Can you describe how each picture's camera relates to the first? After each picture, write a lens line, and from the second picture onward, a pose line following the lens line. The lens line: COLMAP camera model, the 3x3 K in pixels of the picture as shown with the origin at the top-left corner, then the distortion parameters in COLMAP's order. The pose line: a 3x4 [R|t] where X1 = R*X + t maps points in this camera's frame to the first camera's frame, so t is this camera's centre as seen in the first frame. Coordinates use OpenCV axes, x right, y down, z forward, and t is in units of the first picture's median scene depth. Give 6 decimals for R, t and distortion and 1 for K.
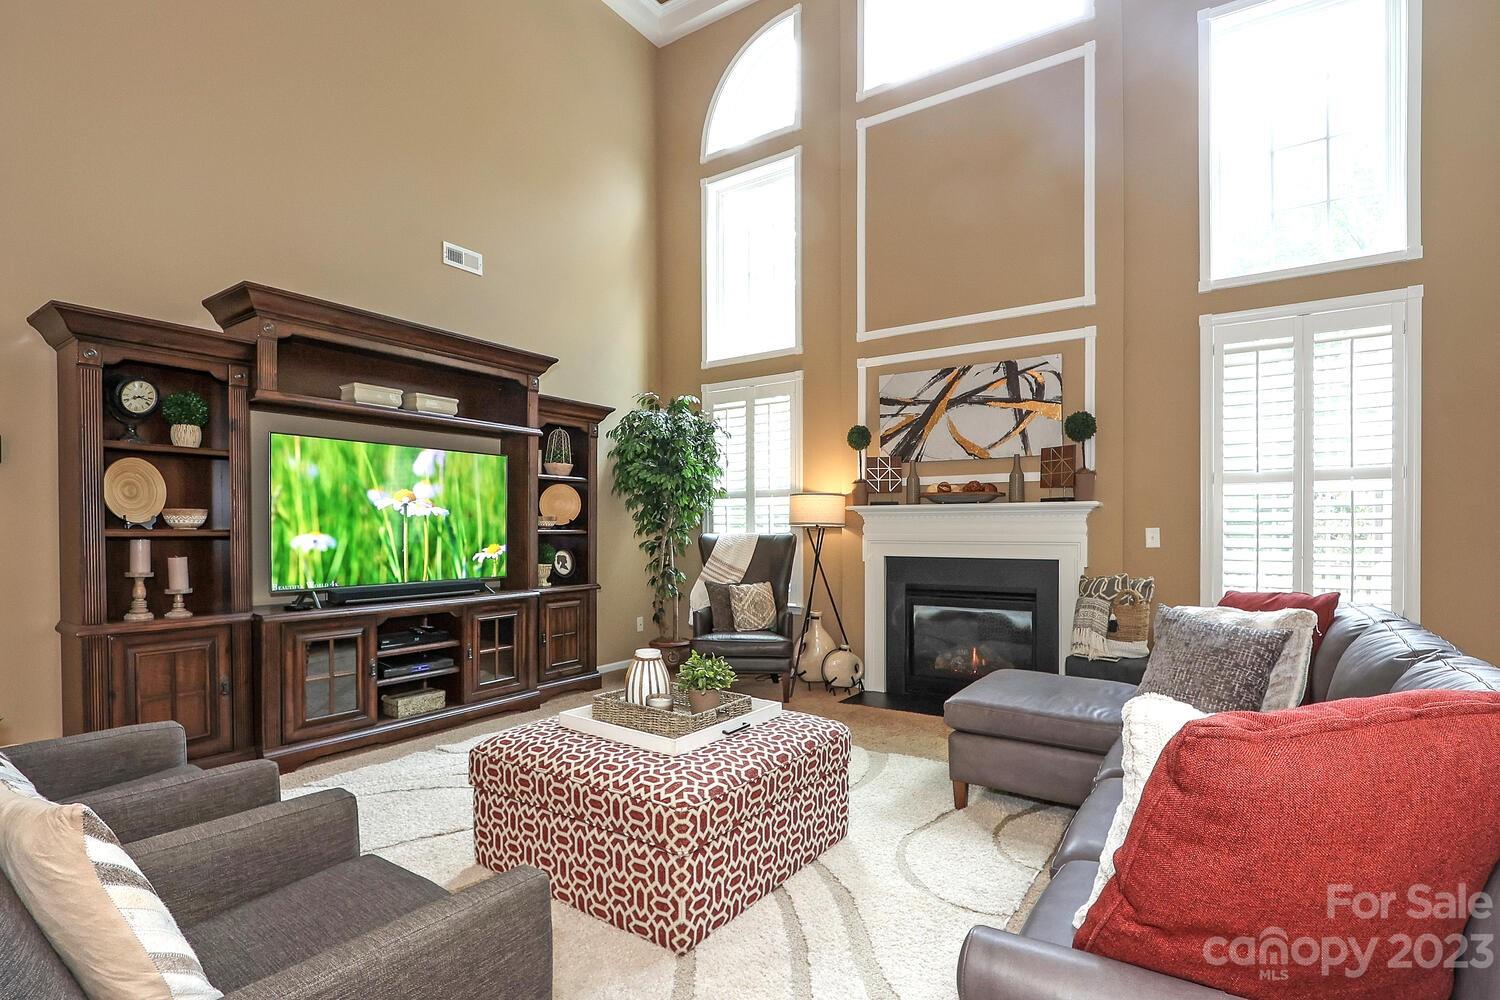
lens RADIAL K [[704.1, 0, 790.0], [0, 704.1, 536.9], [0, 0, 1]] dist [-0.011014, -0.000068]
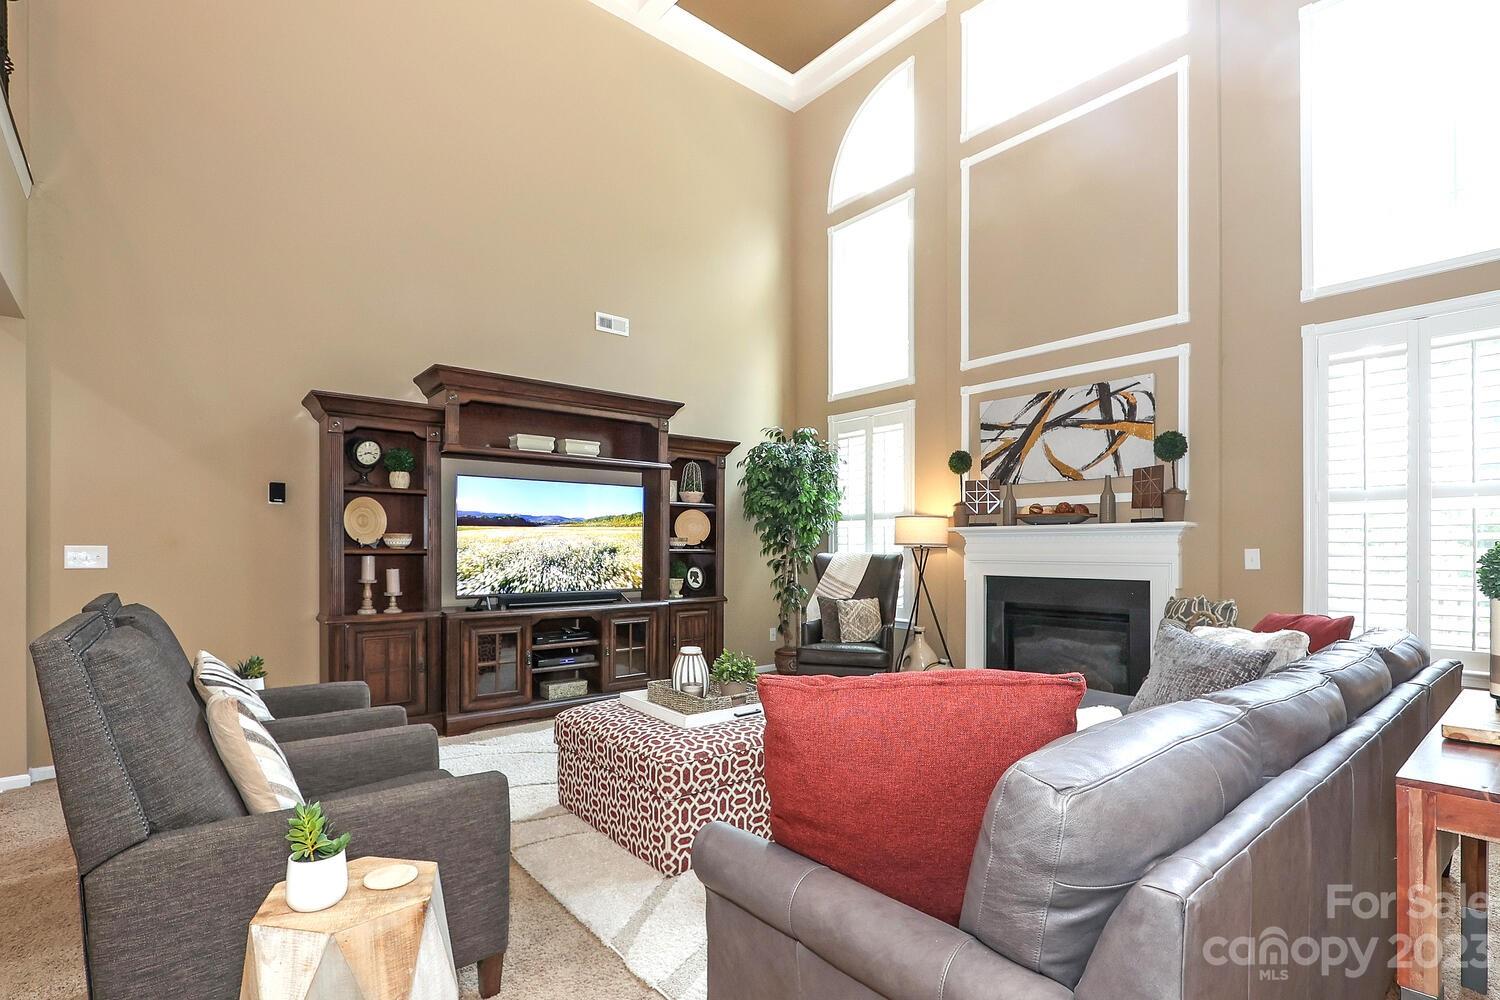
lens RADIAL K [[704.1, 0, 813.5], [0, 704.1, 548.8], [0, 0, 1]] dist [-0.011014, -0.000068]
pose [[0.968399, 0.002327, -0.249397, 0.171397], [-0.004771, 0.999946, -0.009194, -0.001066], [0.249362, 0.010094, 0.968358, -0.080053]]
